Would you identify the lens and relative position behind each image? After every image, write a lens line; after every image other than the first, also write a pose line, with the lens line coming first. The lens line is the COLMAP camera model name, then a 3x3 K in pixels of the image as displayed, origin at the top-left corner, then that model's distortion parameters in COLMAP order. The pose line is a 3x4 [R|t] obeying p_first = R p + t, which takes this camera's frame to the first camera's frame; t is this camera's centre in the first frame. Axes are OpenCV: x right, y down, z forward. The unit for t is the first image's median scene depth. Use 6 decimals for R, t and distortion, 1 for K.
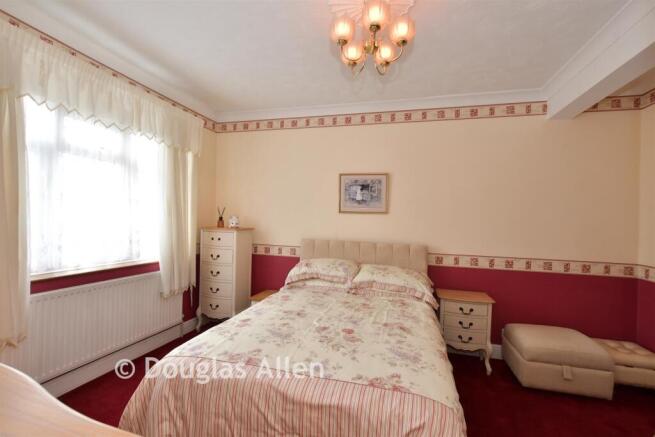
lens RADIAL K [[288.0, 0, 326.0], [0, 288.0, 218.3], [0, 0, 1]] dist [-0.018239, 0.000238]
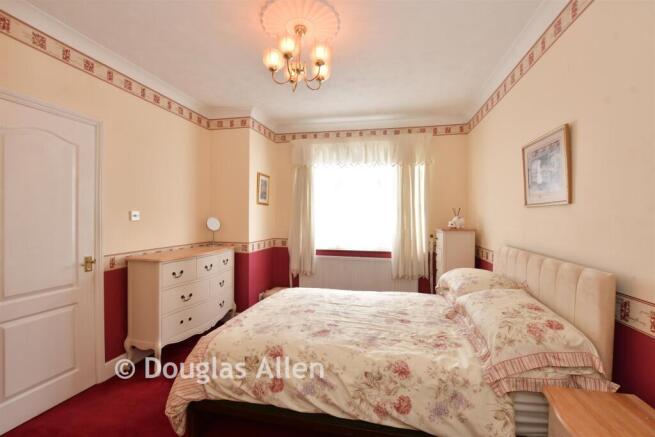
lens RADIAL K [[288.0, 0, 327.2], [0, 288.0, 218.0], [0, 0, 1]] dist [-0.018239, 0.000238]
pose [[0.047753, -0.025510, -0.998533, 0.866649], [0.005265, 0.999666, -0.025288, 0.025587], [0.998845, -0.004049, 0.047871, 0.687814]]
